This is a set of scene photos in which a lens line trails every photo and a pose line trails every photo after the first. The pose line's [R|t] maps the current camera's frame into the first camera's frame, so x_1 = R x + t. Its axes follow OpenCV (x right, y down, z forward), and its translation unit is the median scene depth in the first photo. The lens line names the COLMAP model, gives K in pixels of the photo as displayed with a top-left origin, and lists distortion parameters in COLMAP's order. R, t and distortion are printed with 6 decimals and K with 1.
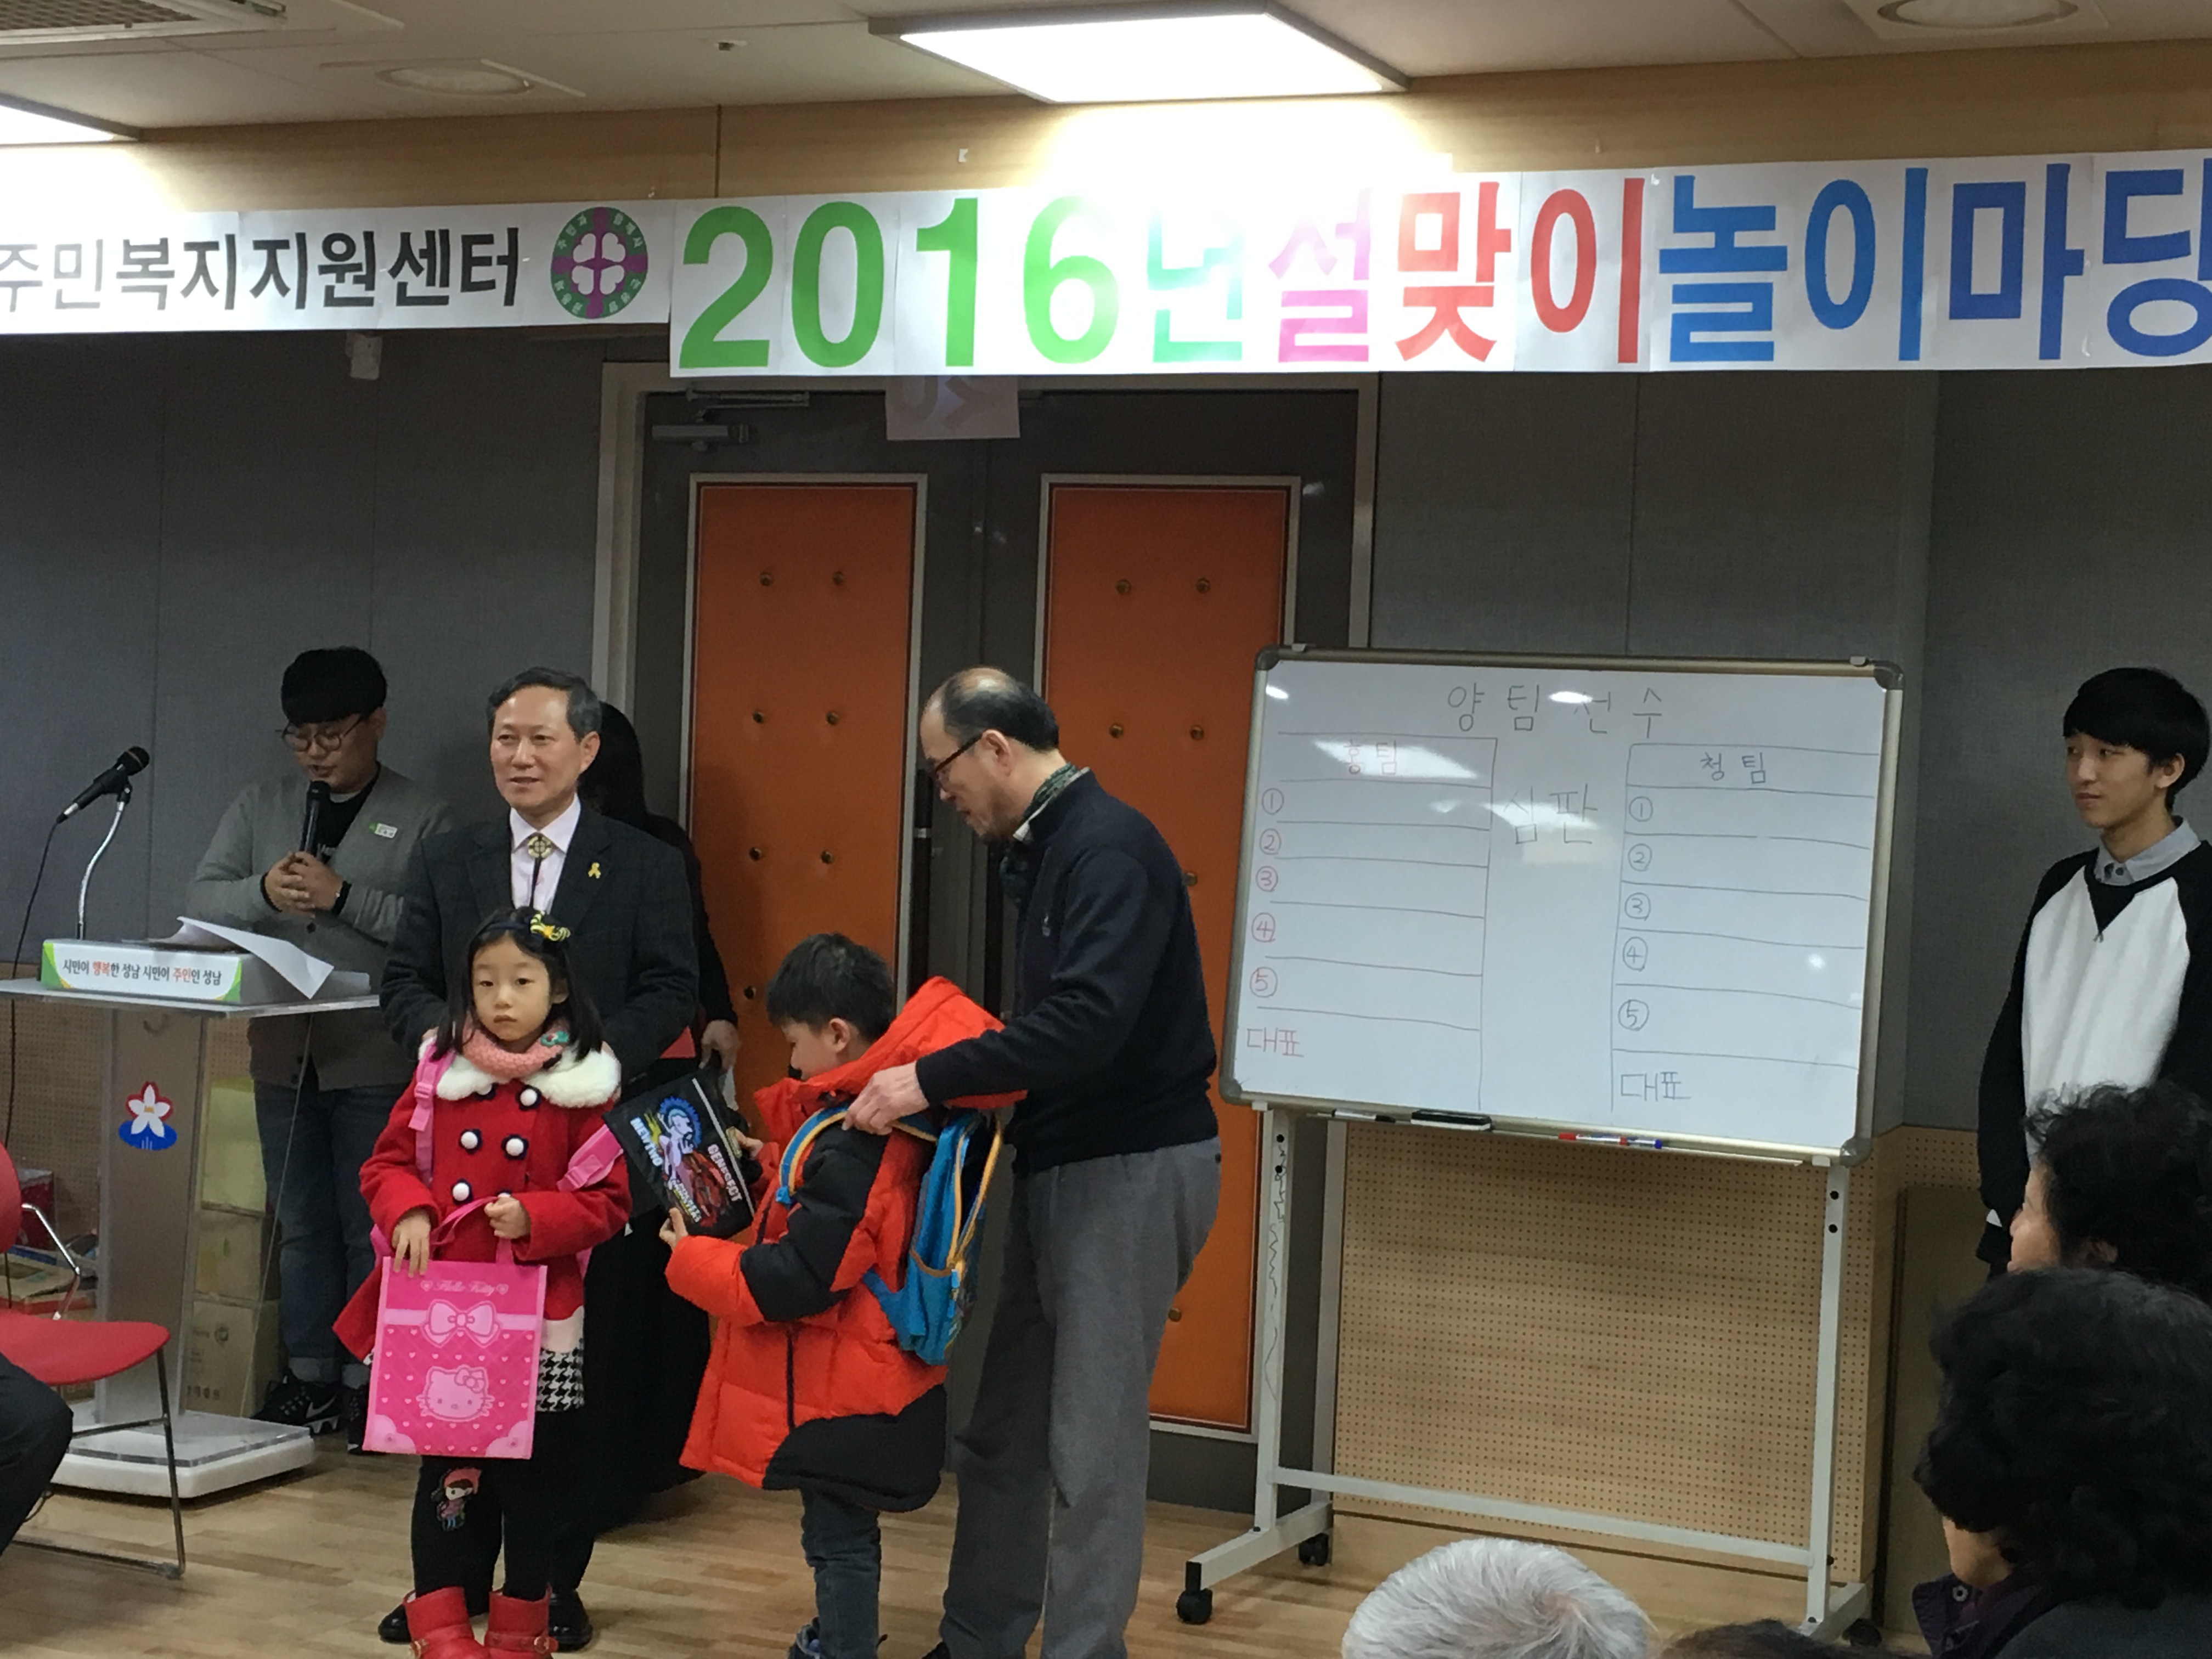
lens RADIAL K [[3558.4, 0, 1104.9], [0, 3558.4, 844.2], [0, 0, 1]] dist [0.089609, 0.000000]
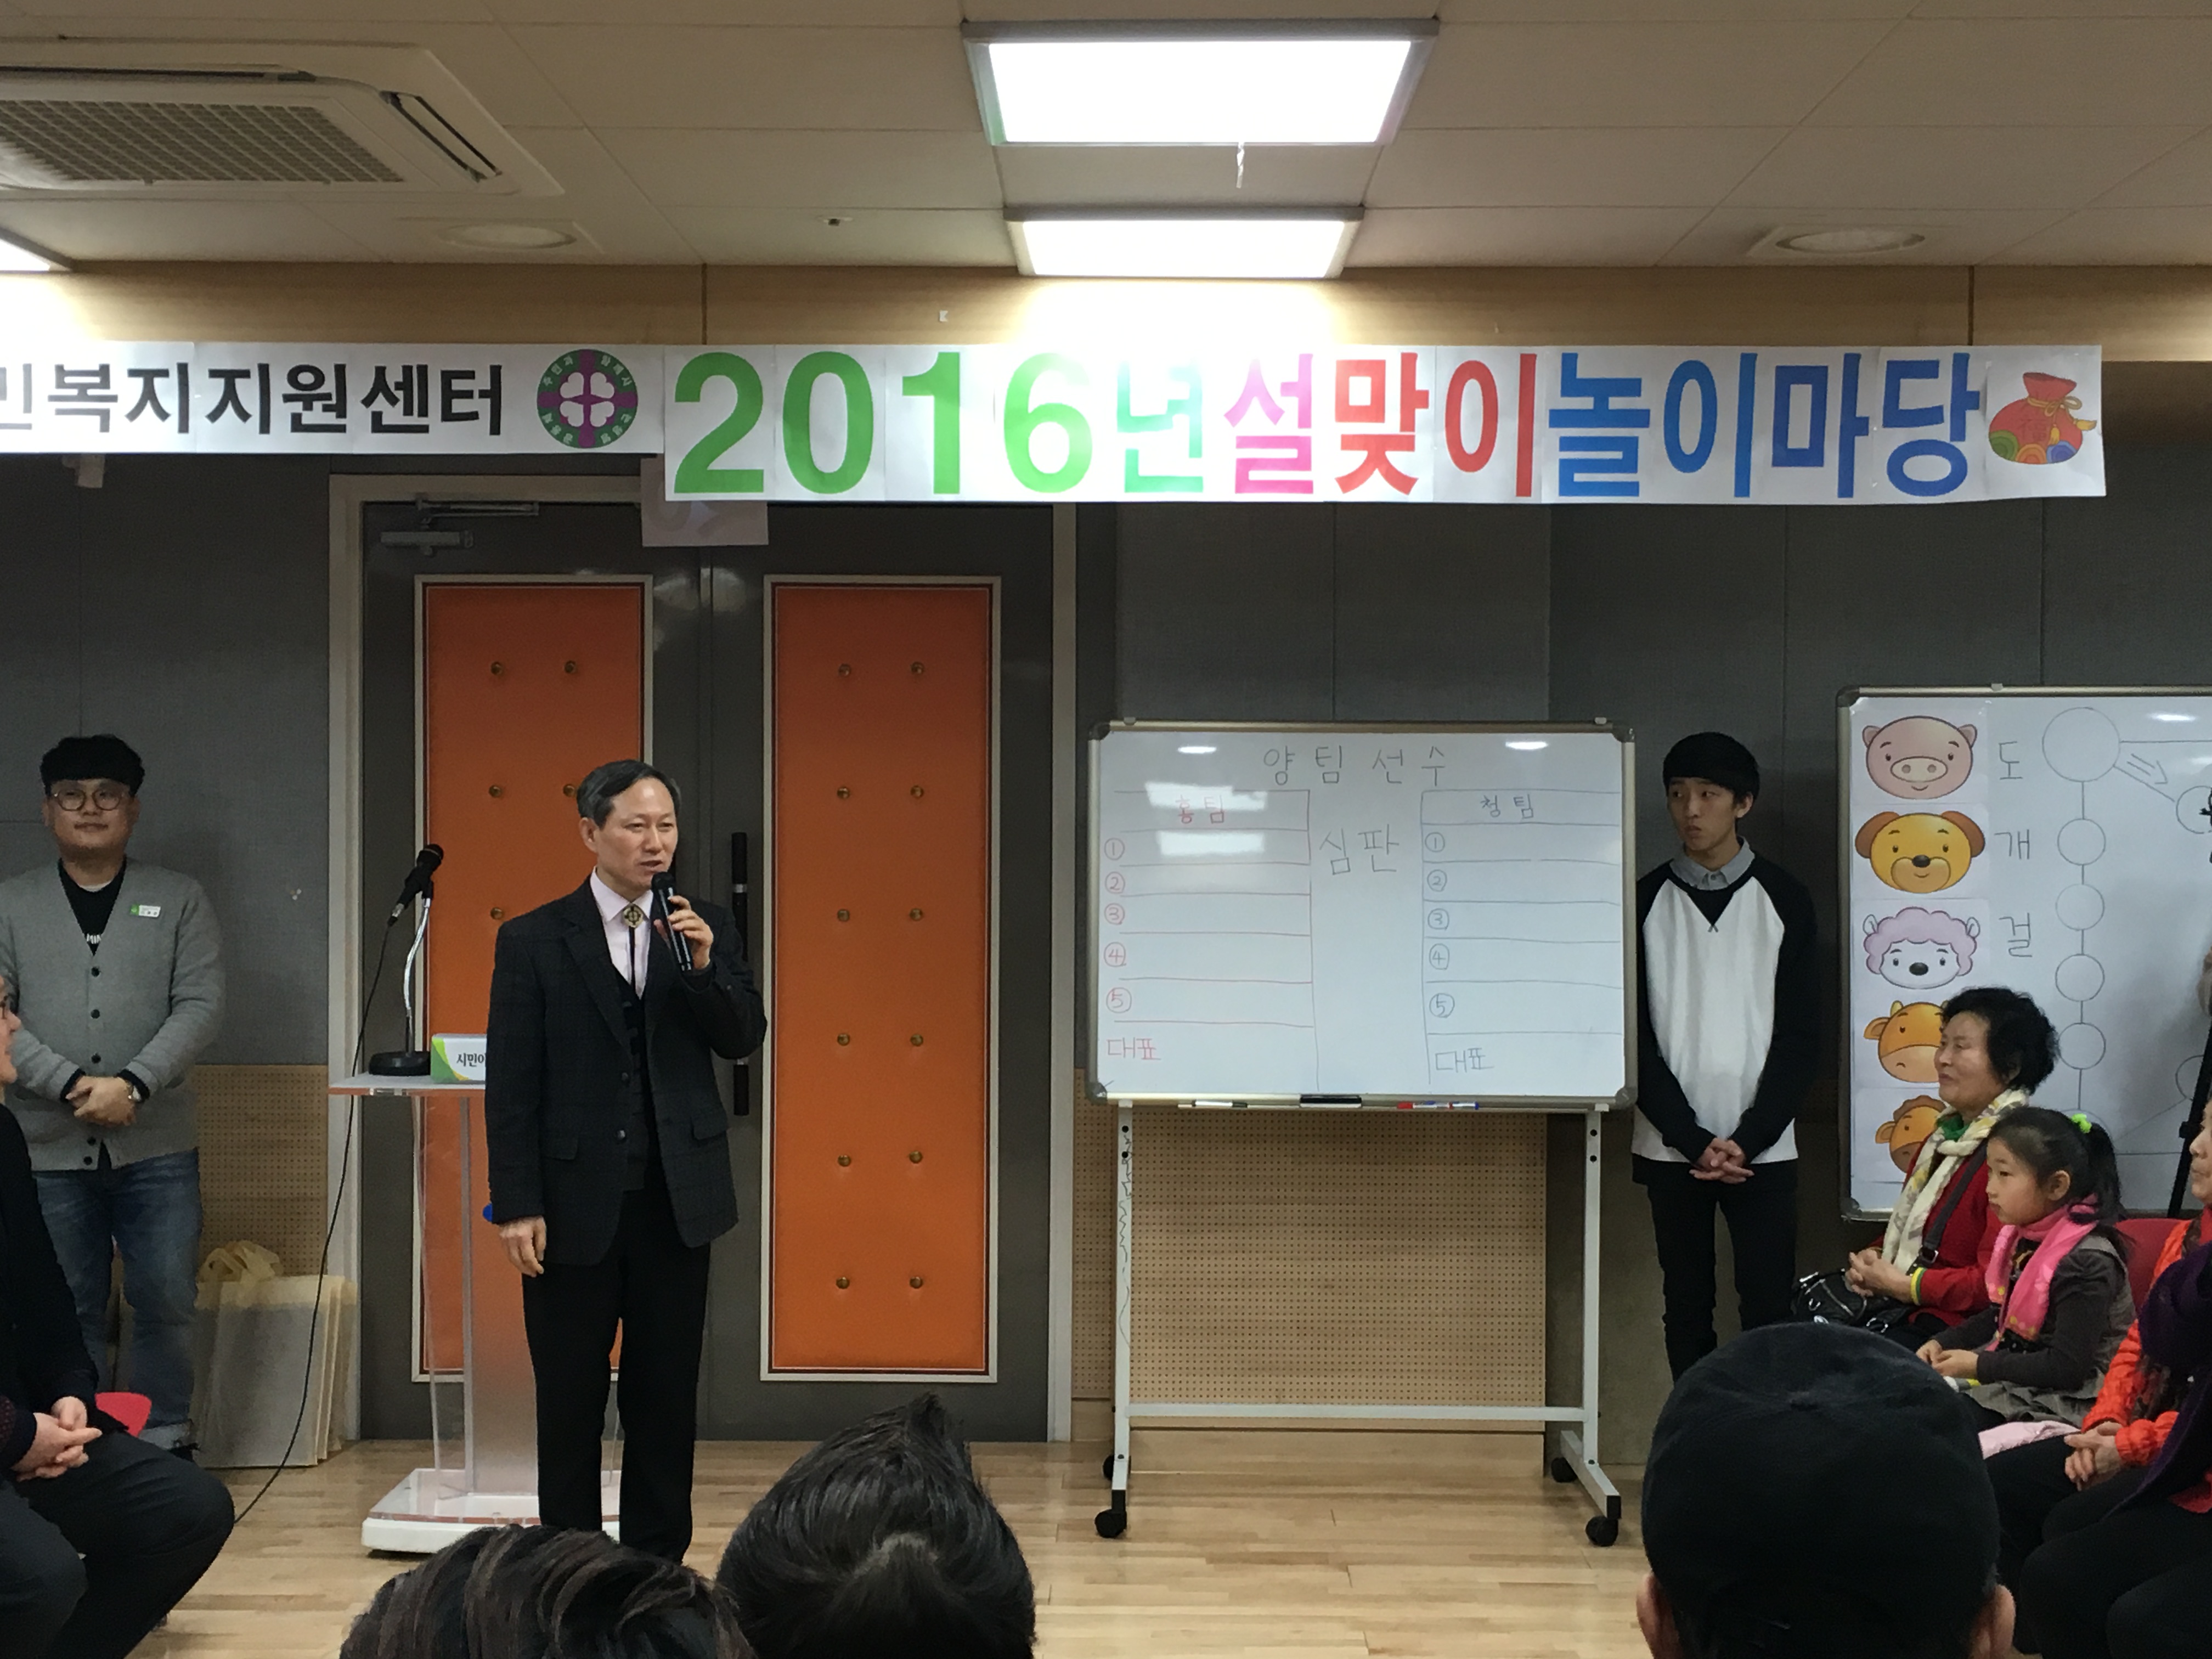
lens RADIAL K [[2785.8, 0, 1105.7], [0, 2785.8, 812.4], [0, 0, 1]] dist [0.084639, 0.000000]
pose [[0.910742, -0.037118, 0.411303, -0.371897], [0.045739, 0.998891, -0.011134, -0.015672], [-0.410434, 0.028953, 0.911431, 0.137055]]
